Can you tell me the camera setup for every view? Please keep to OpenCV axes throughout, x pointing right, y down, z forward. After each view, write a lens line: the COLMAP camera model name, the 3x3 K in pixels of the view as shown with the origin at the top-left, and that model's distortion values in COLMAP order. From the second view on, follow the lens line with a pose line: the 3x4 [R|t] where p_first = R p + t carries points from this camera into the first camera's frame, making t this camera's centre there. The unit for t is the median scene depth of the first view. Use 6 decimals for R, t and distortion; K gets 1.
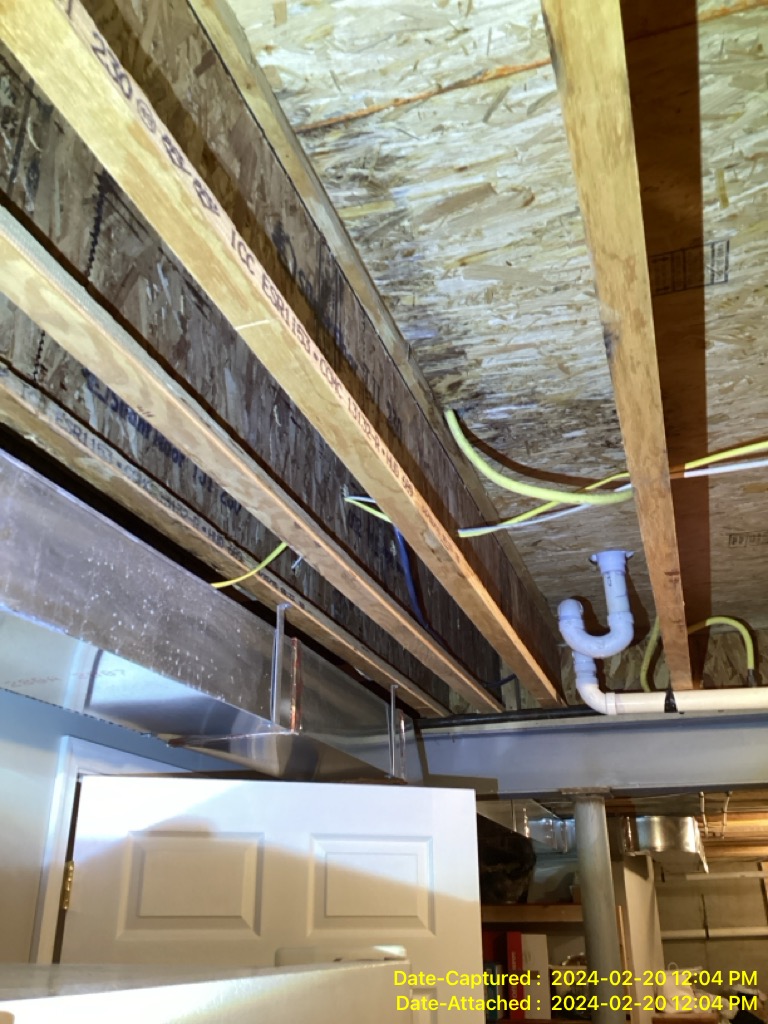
lens RADIAL K [[918.7, 0, 384.0], [0, 918.7, 512.0], [0, 0, 1]] dist [0.006813, 0.001364]
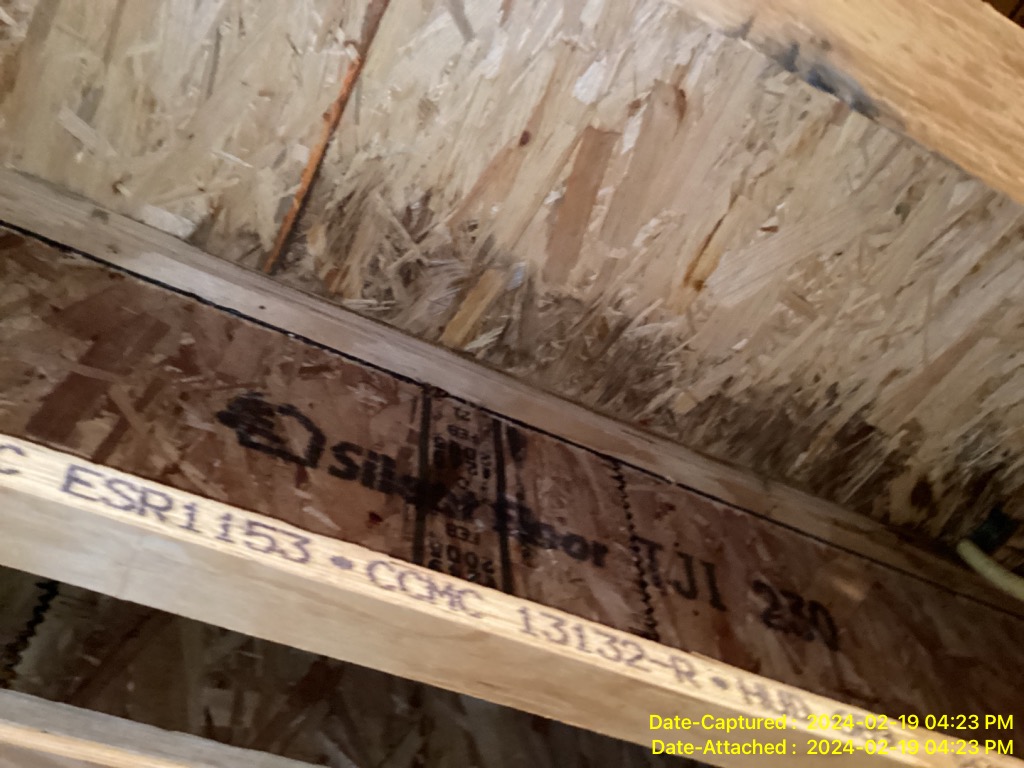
lens RADIAL K [[918.7, 0, 512.0], [0, 918.7, 384.0], [0, 0, 1]] dist [0.006813, 0.001364]
pose [[0.714474, -0.594429, -0.369027, 0.176283], [0.329983, 0.751378, -0.571439, 0.047095], [0.616958, 0.286505, 0.732992, 0.567618]]
